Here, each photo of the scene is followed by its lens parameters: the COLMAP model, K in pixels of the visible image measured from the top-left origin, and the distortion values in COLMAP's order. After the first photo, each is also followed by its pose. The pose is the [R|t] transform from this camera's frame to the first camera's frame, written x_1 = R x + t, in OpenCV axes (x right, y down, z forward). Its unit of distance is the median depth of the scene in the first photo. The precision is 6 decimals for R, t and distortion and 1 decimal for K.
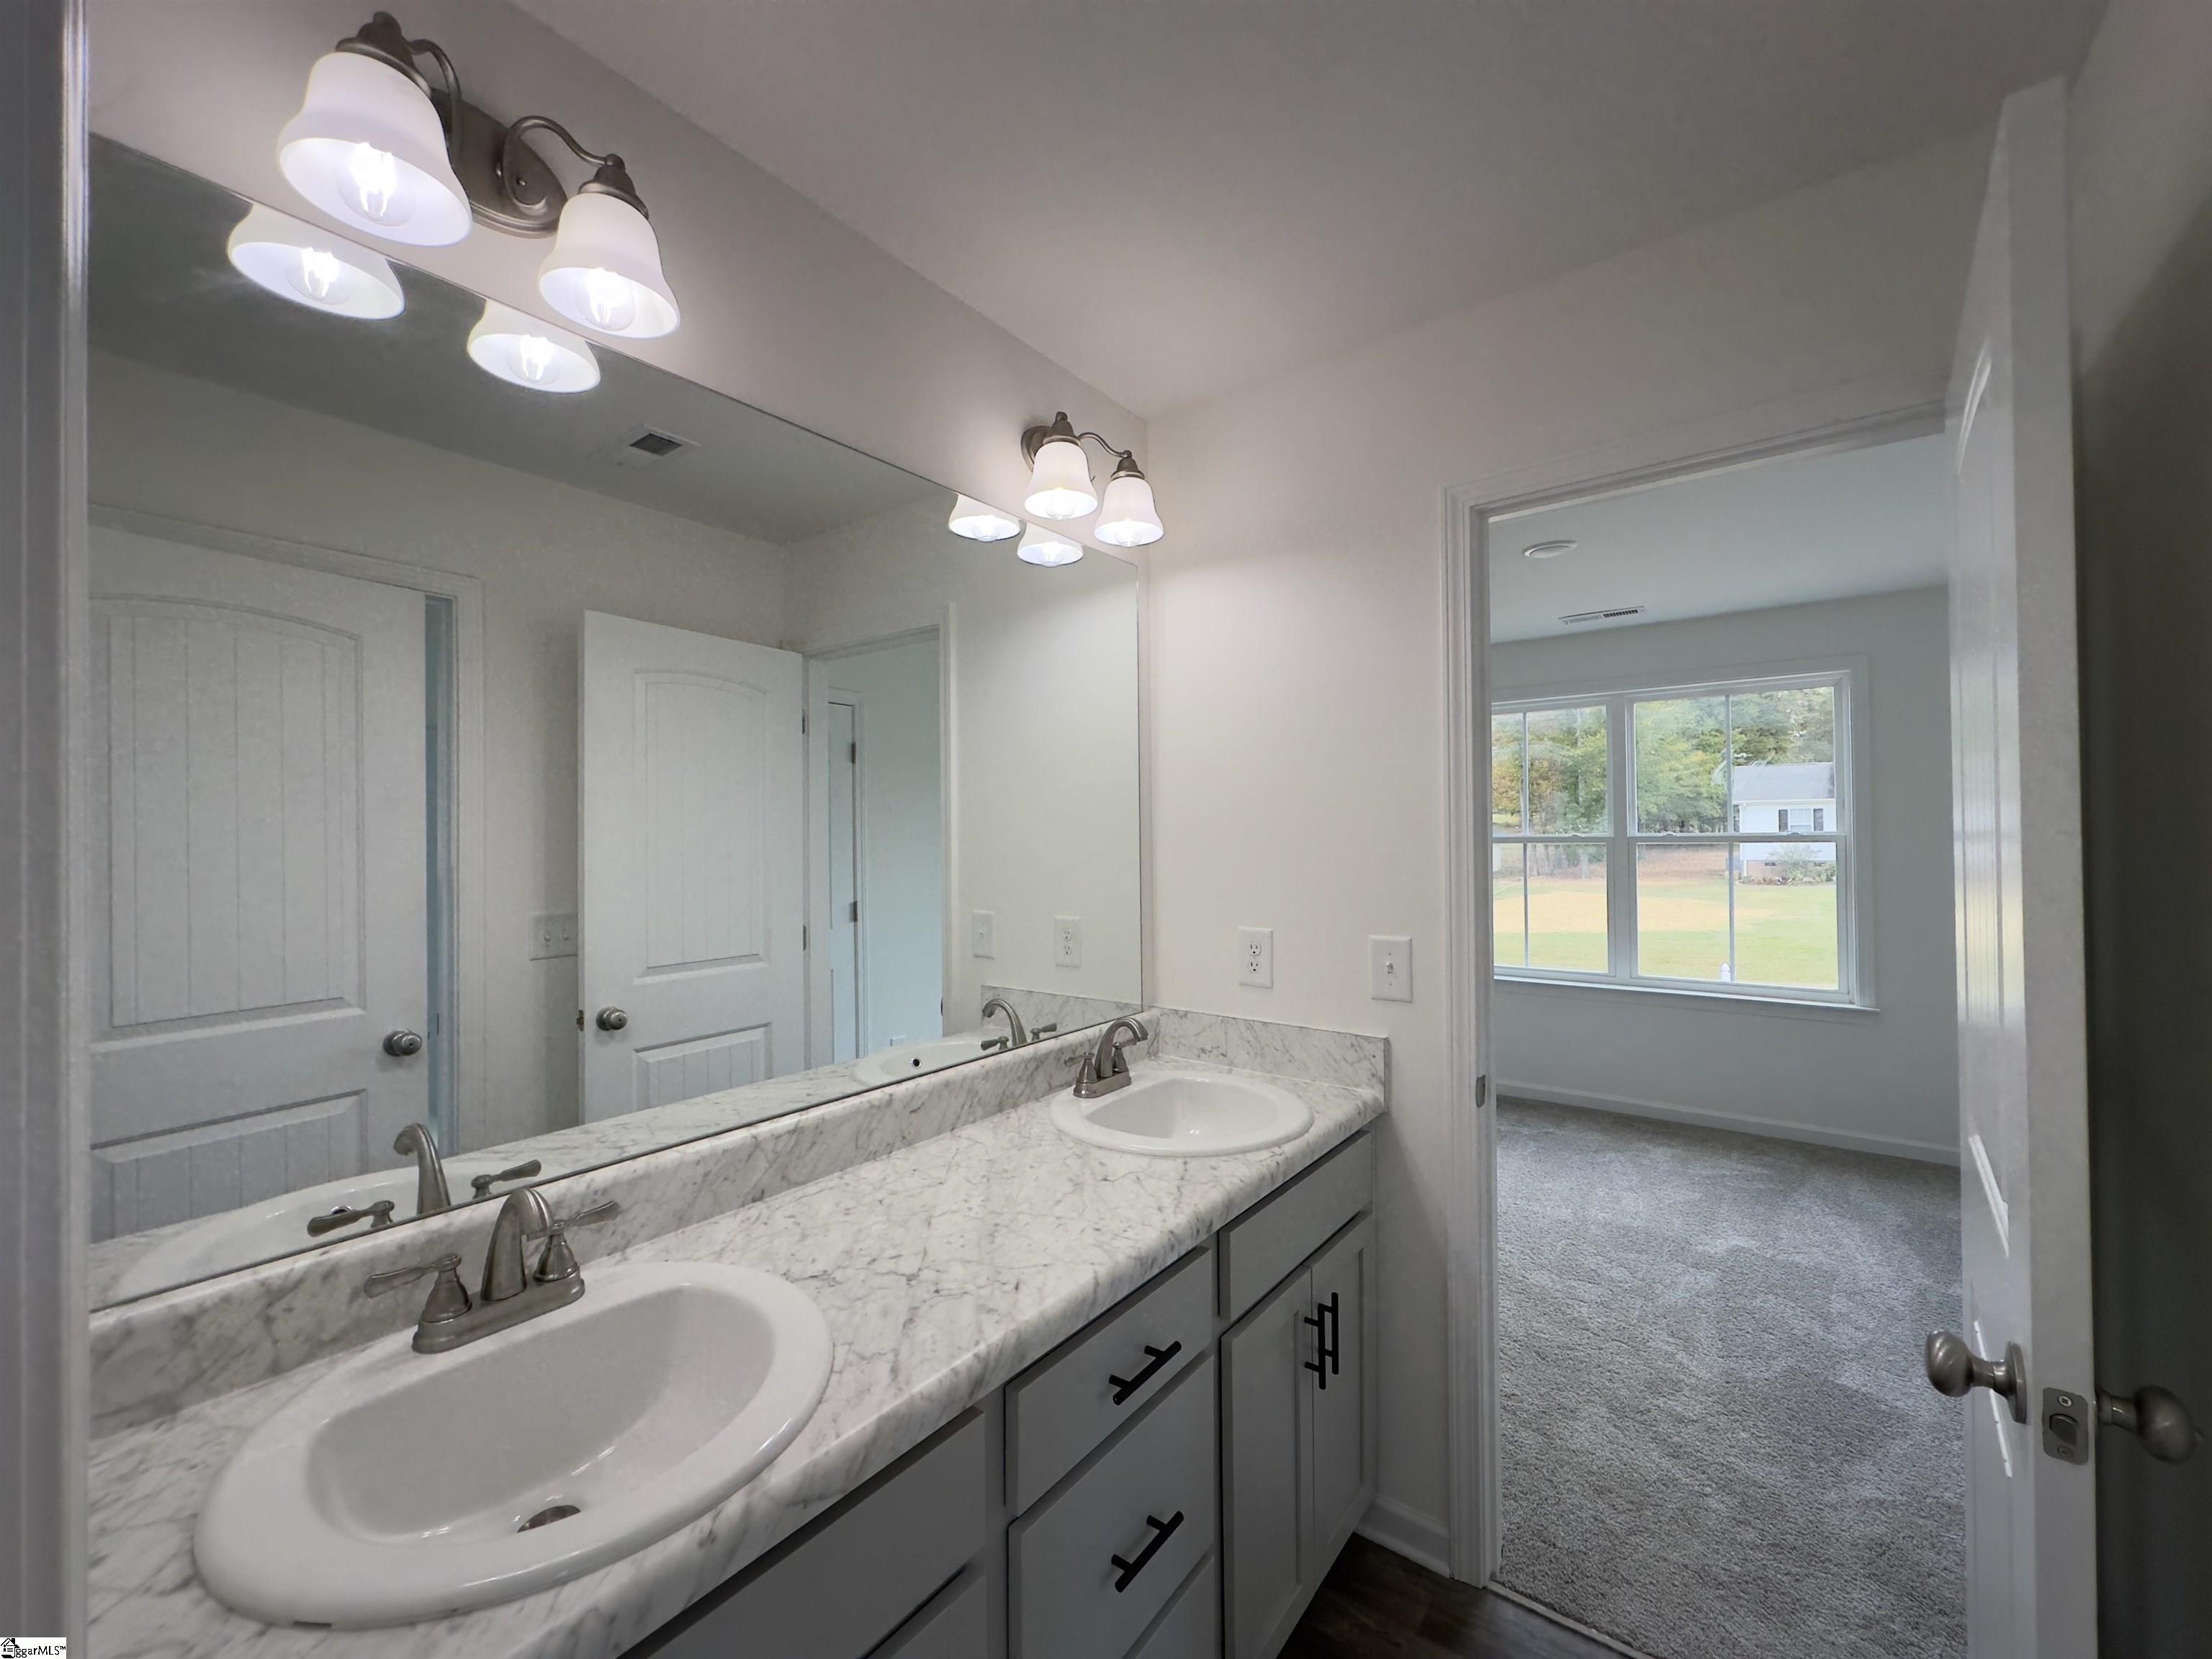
lens RADIAL K [[881.9, 0, 1109.5], [0, 881.9, 836.8], [0, 0, 1]] dist [-0.002789, 0.000958]
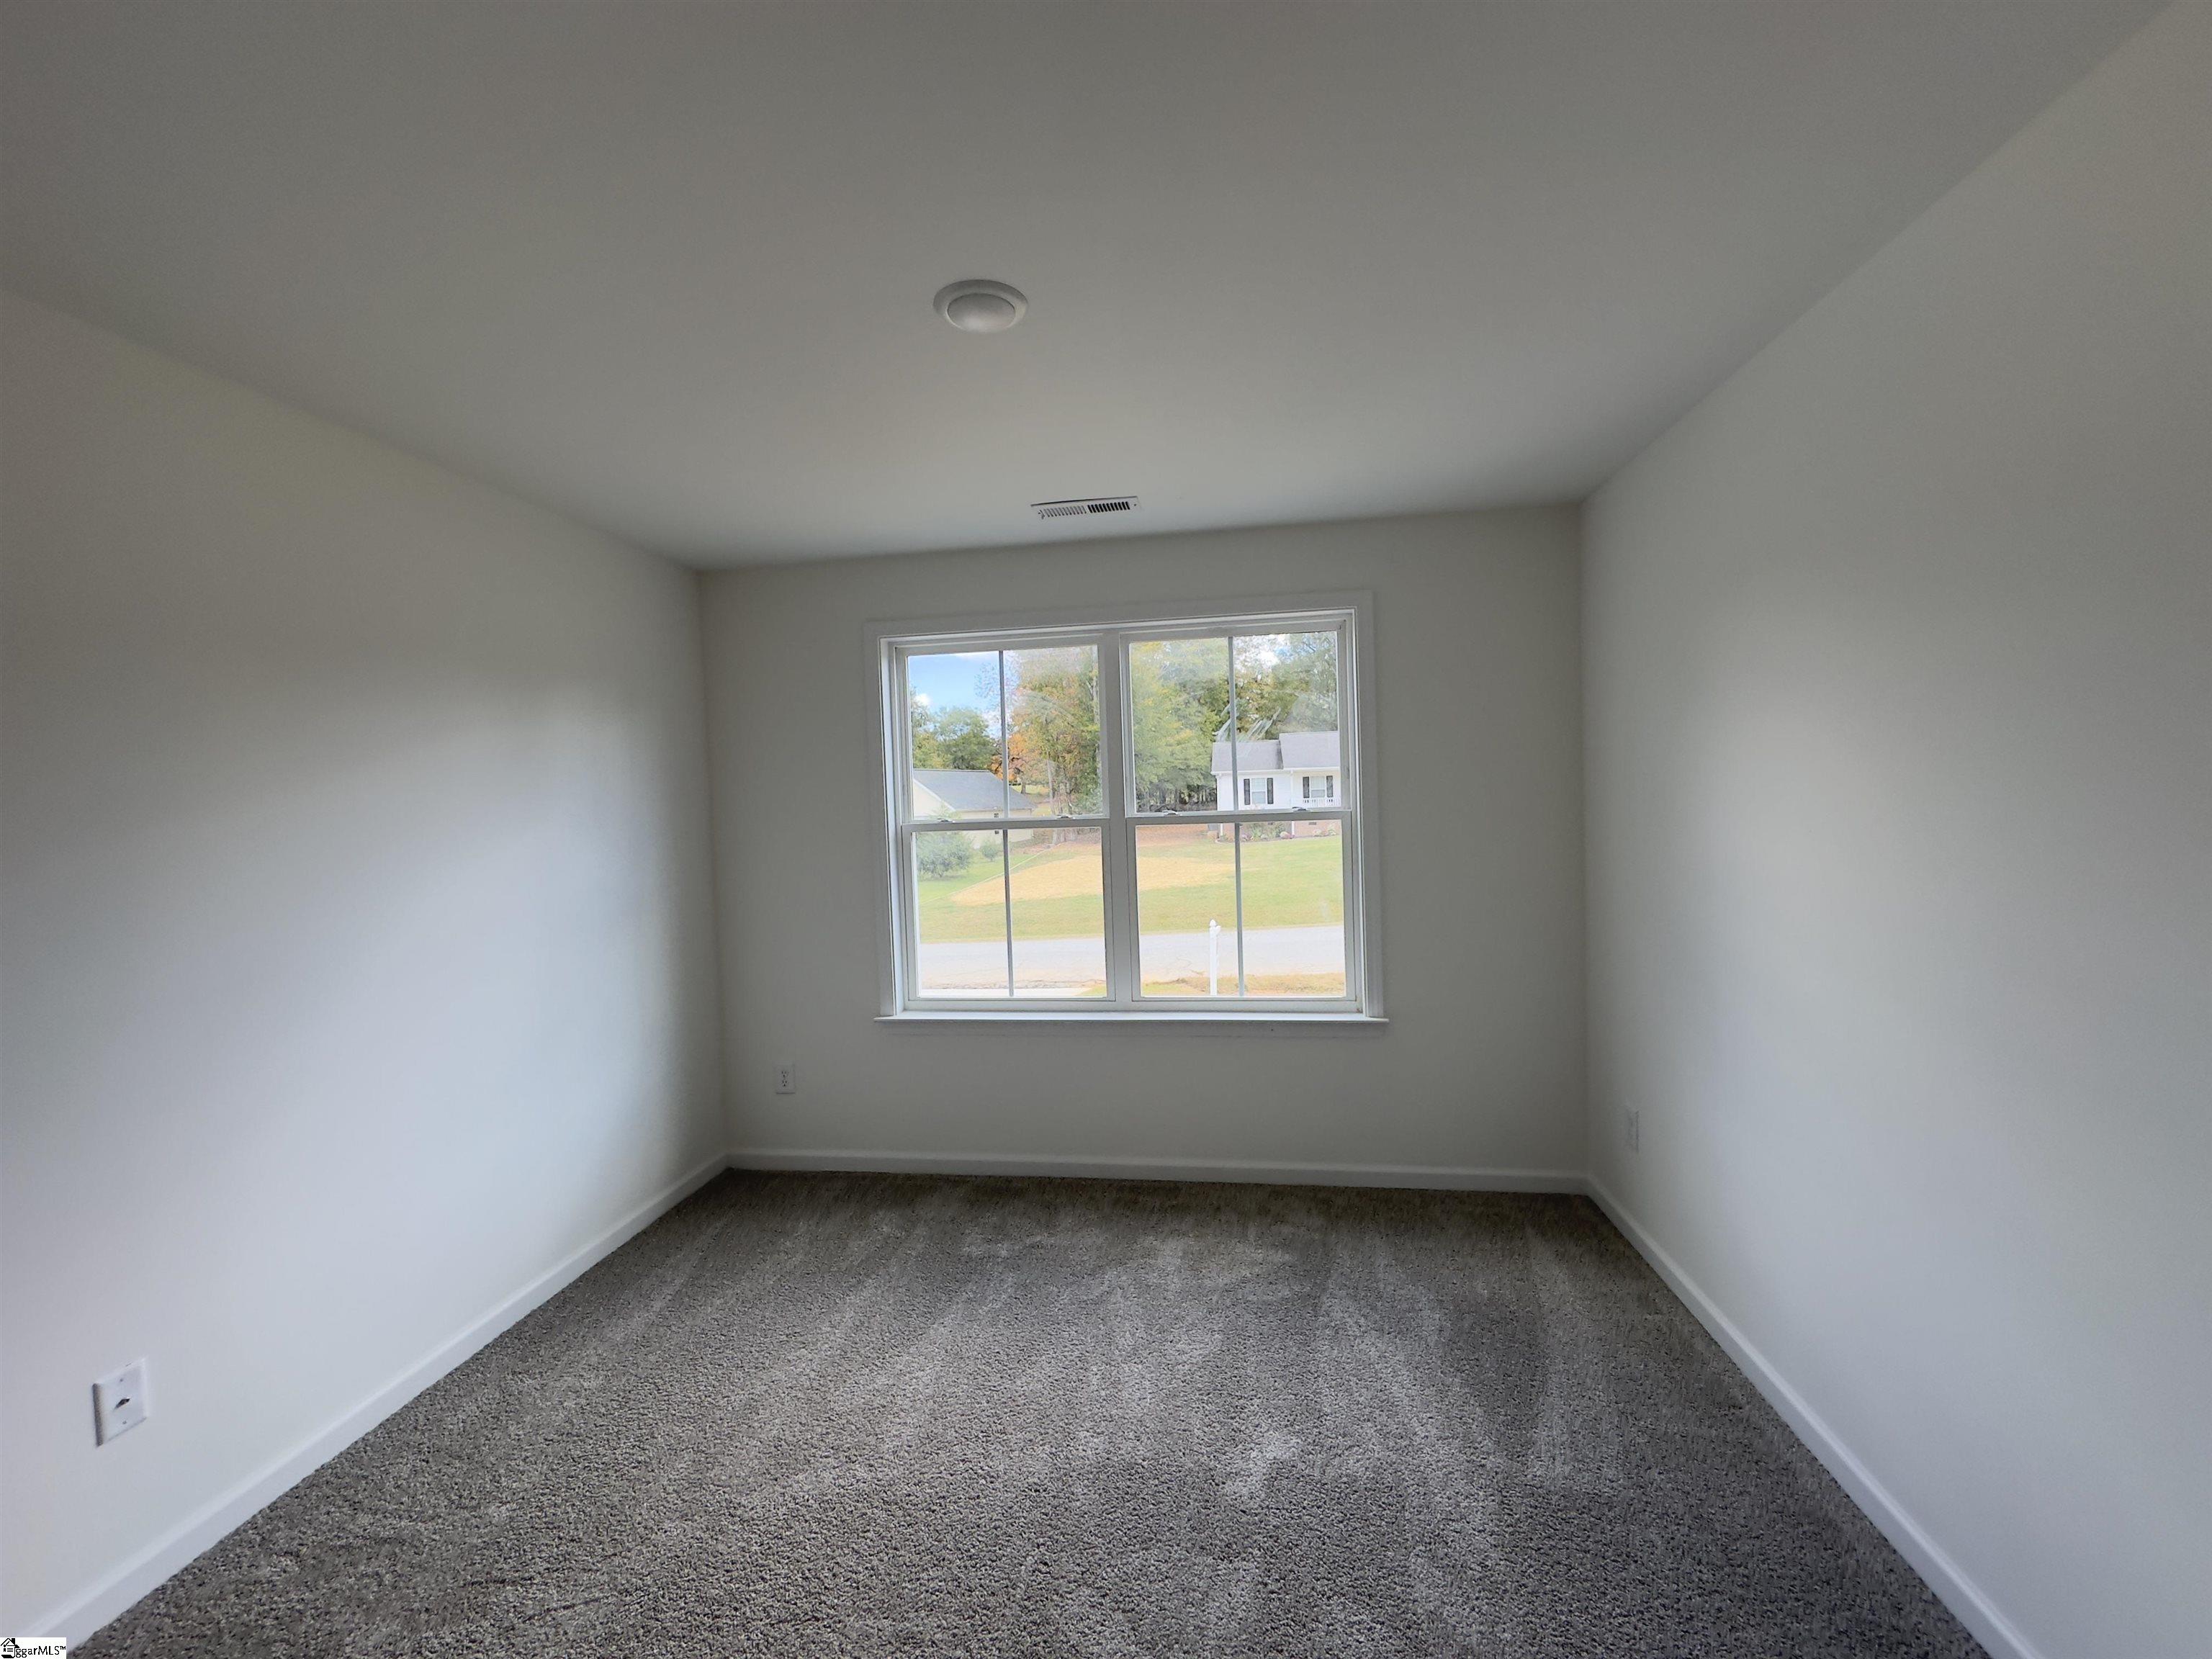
lens RADIAL K [[881.9, 0, 1102.9], [0, 881.9, 844.1], [0, 0, 1]] dist [-0.002789, 0.000958]
pose [[0.880118, -0.039893, 0.473076, 0.240387], [0.021101, 0.998766, 0.044967, -0.014254], [-0.474286, -0.029594, 0.879873, 0.387195]]
